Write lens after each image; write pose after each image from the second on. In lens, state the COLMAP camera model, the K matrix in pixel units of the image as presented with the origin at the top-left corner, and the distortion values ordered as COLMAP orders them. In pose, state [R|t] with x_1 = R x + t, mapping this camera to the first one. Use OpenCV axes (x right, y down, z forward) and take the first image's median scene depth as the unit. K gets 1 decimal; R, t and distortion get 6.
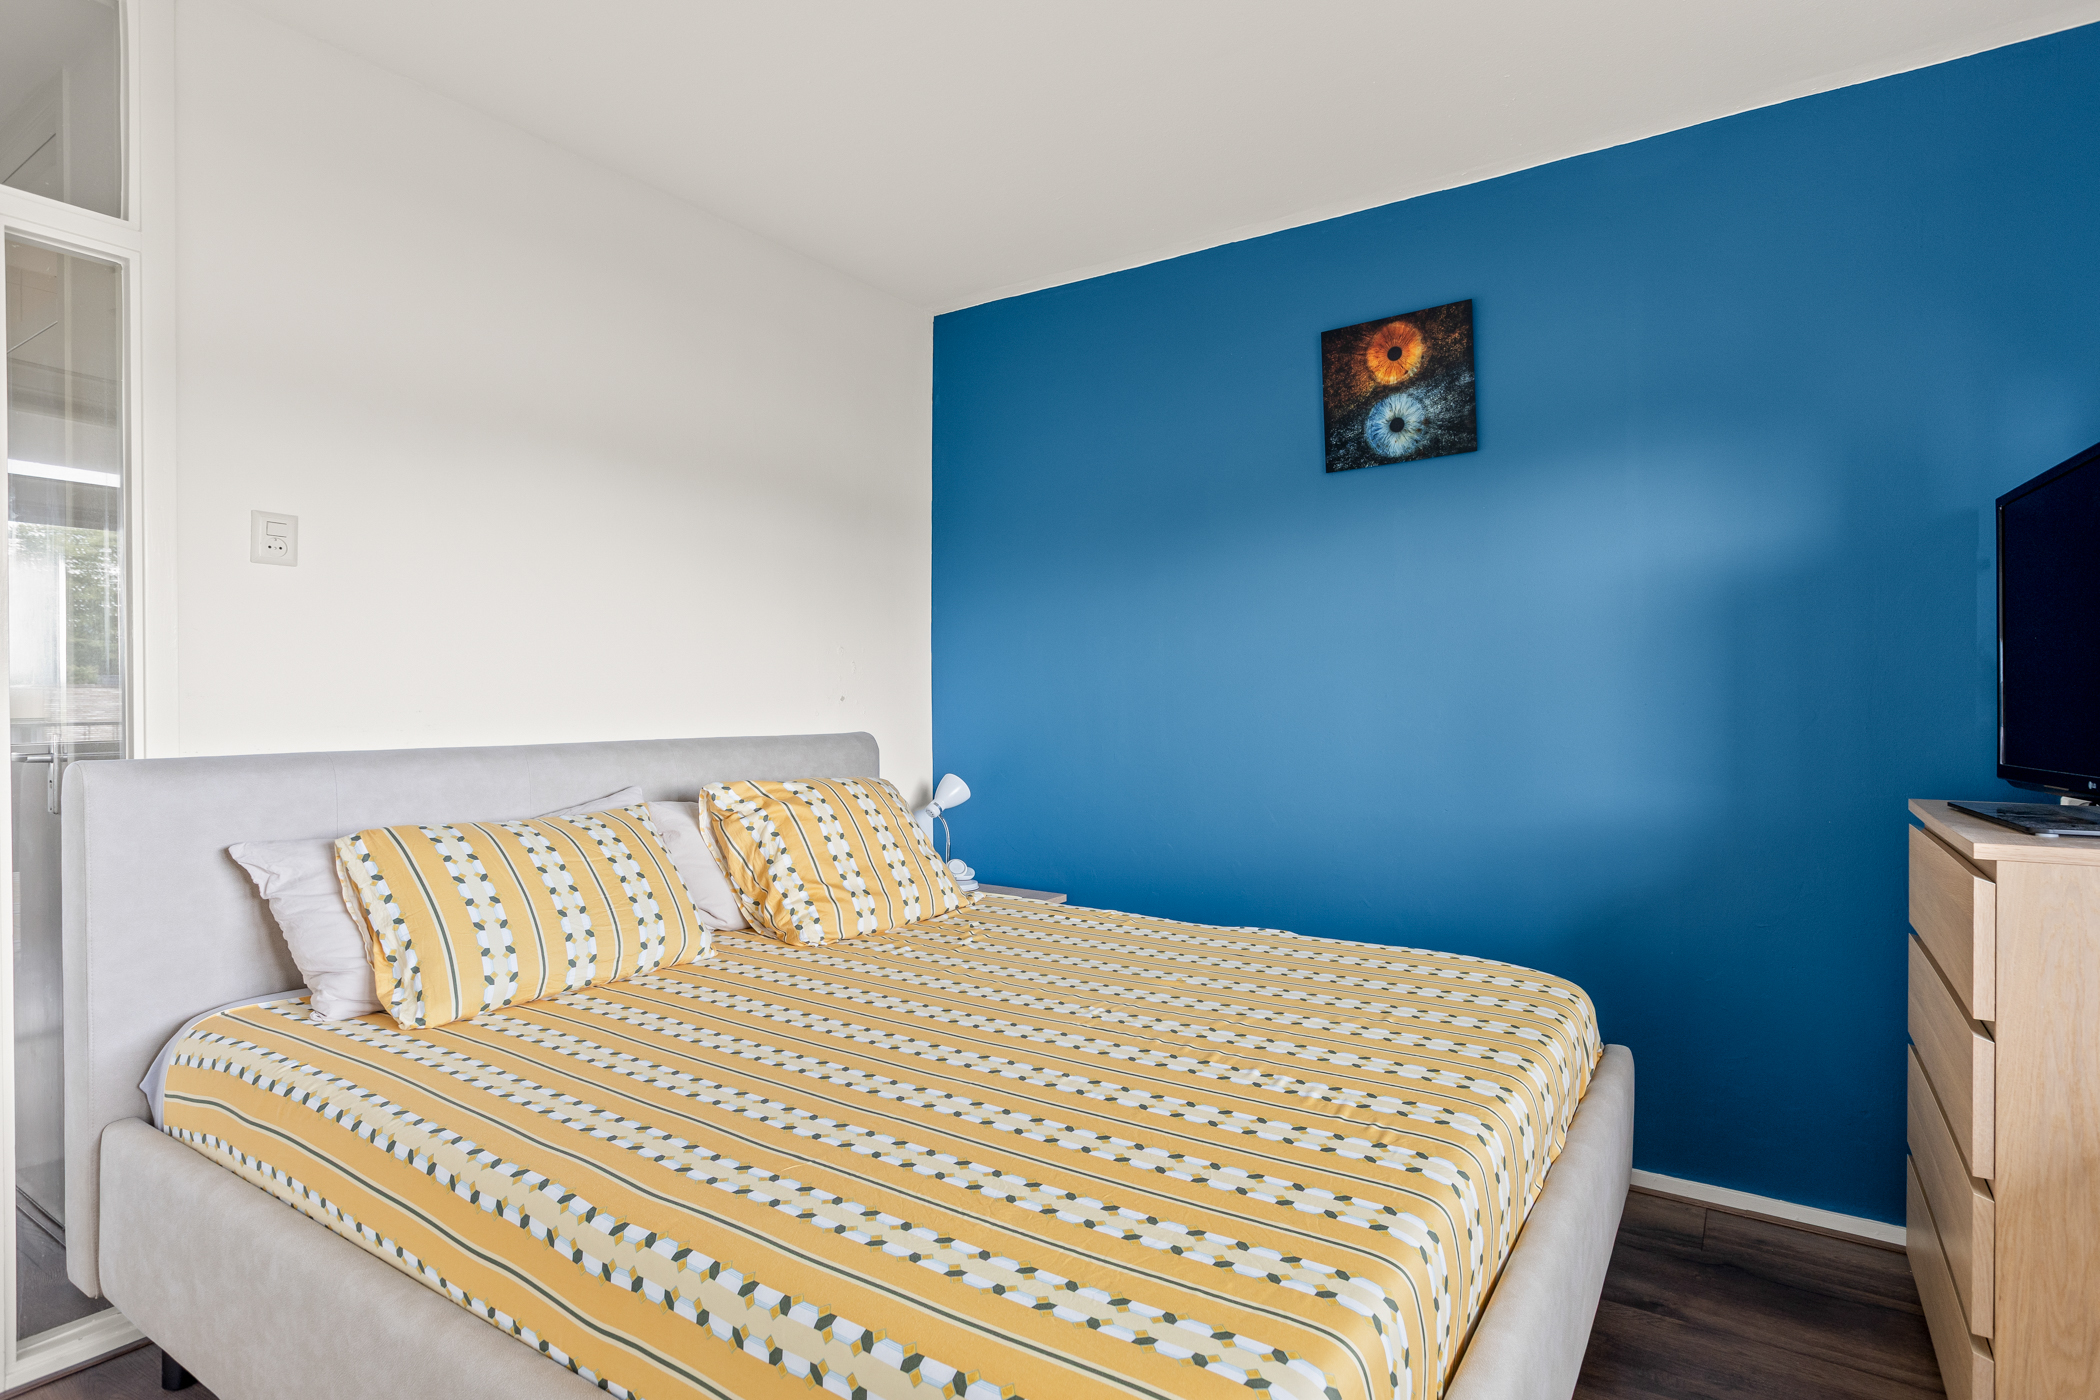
lens RADIAL K [[1047.7, 0, 1050.0], [0, 1047.7, 700.0], [0, 0, 1]] dist [-0.003293, 0.000165]
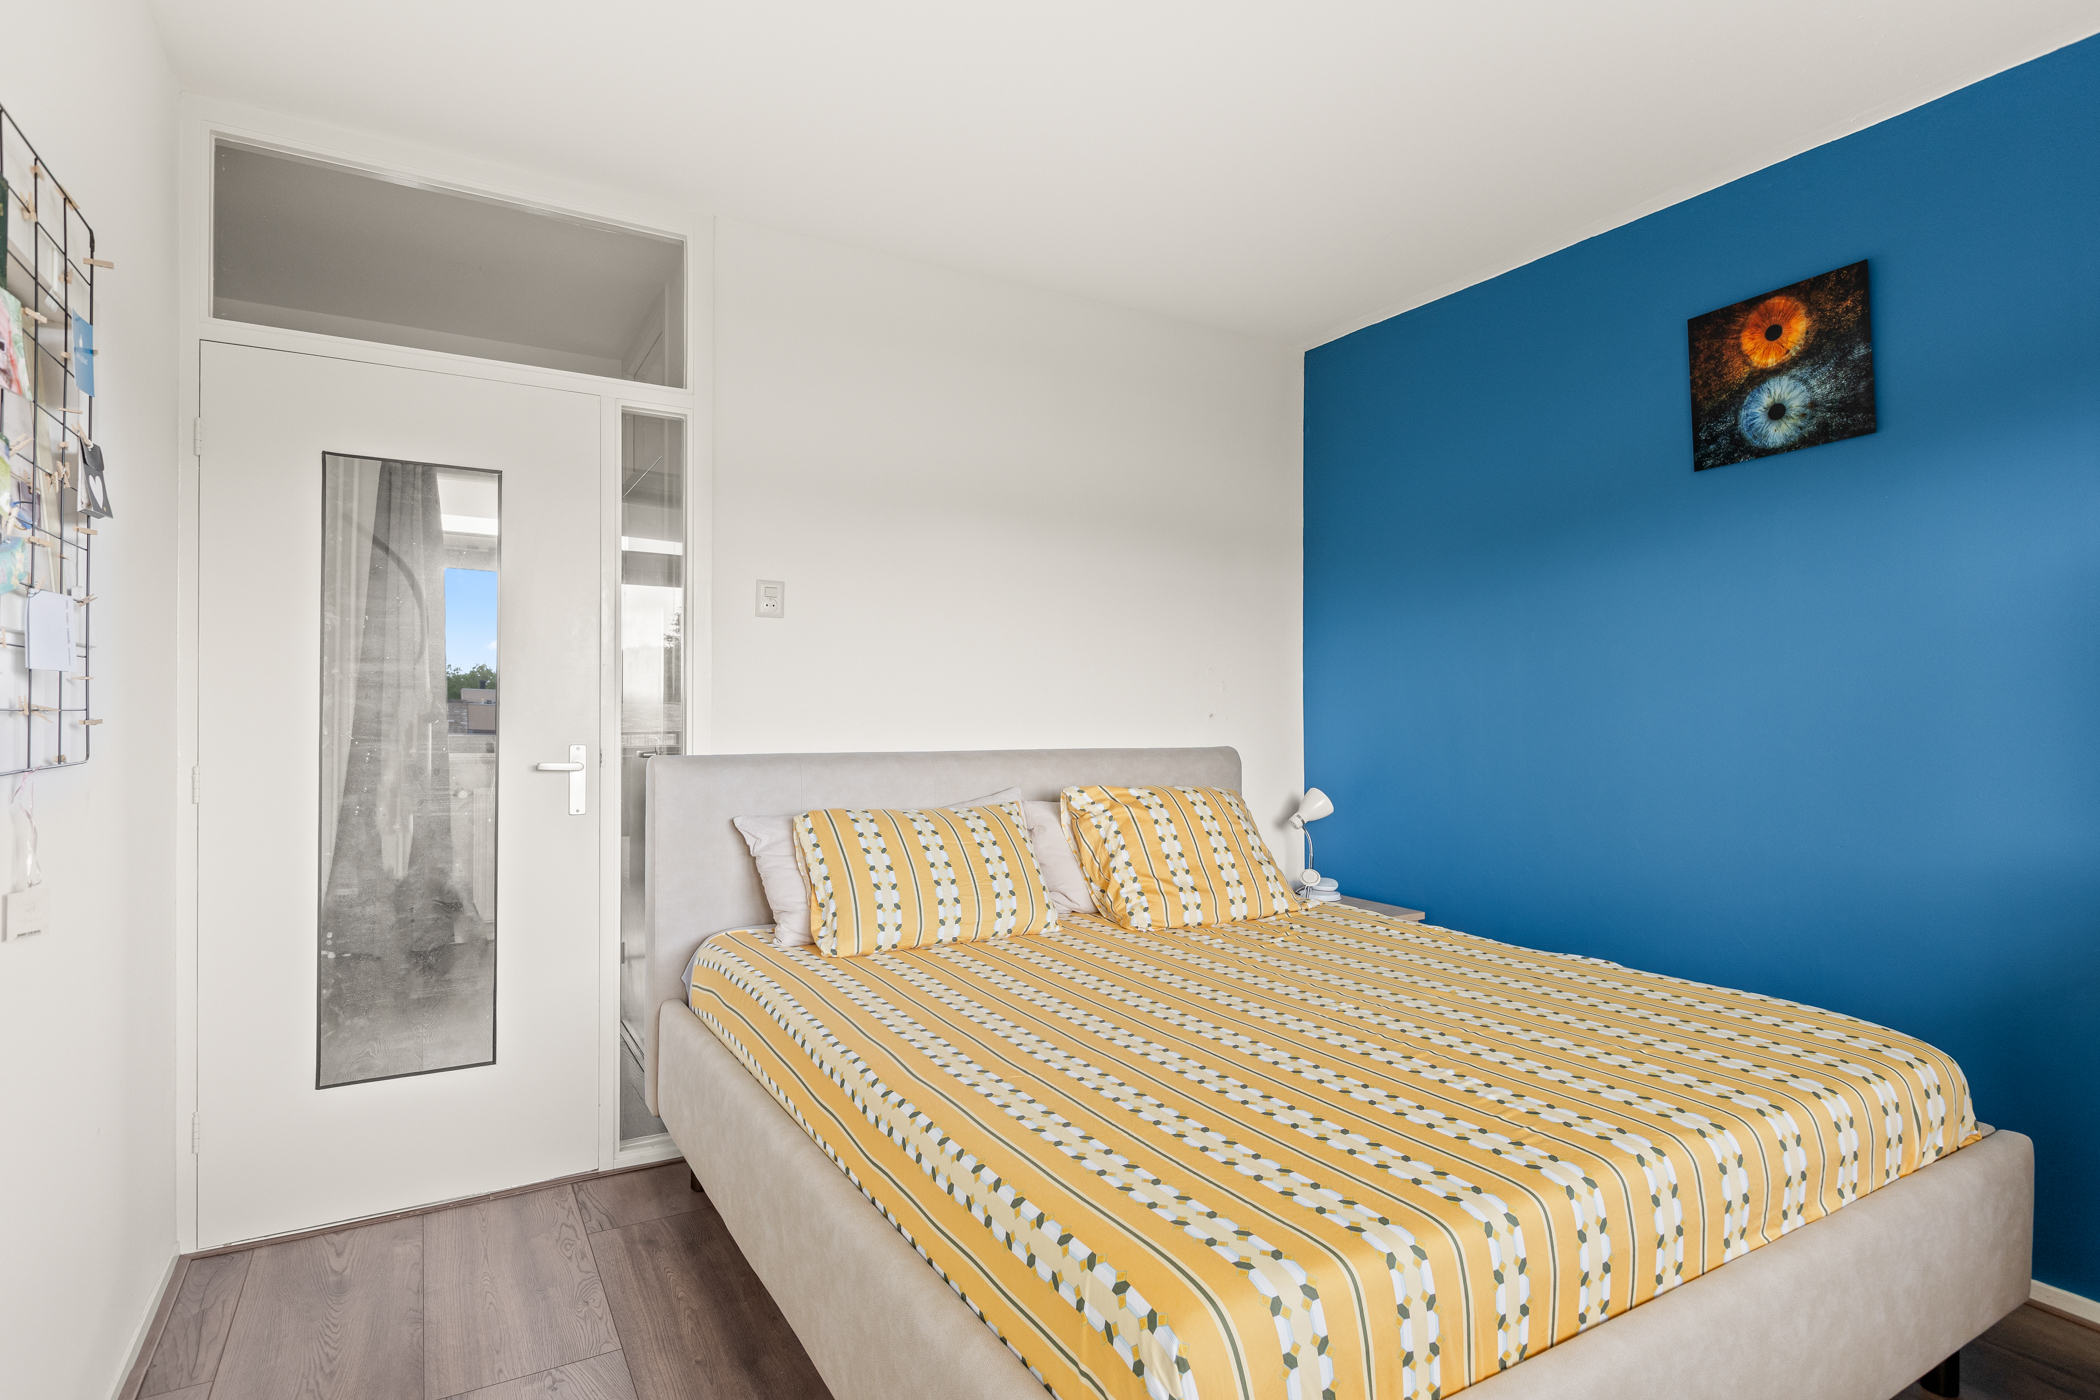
lens RADIAL K [[1047.7, 0, 1050.0], [0, 1047.7, 700.0], [0, 0, 1]] dist [-0.003293, 0.000165]
pose [[0.899938, -0.003043, -0.436008, 0.214692], [-0.003815, 0.999882, -0.014853, -0.001058], [0.436002, 0.015030, 0.899820, -0.094408]]
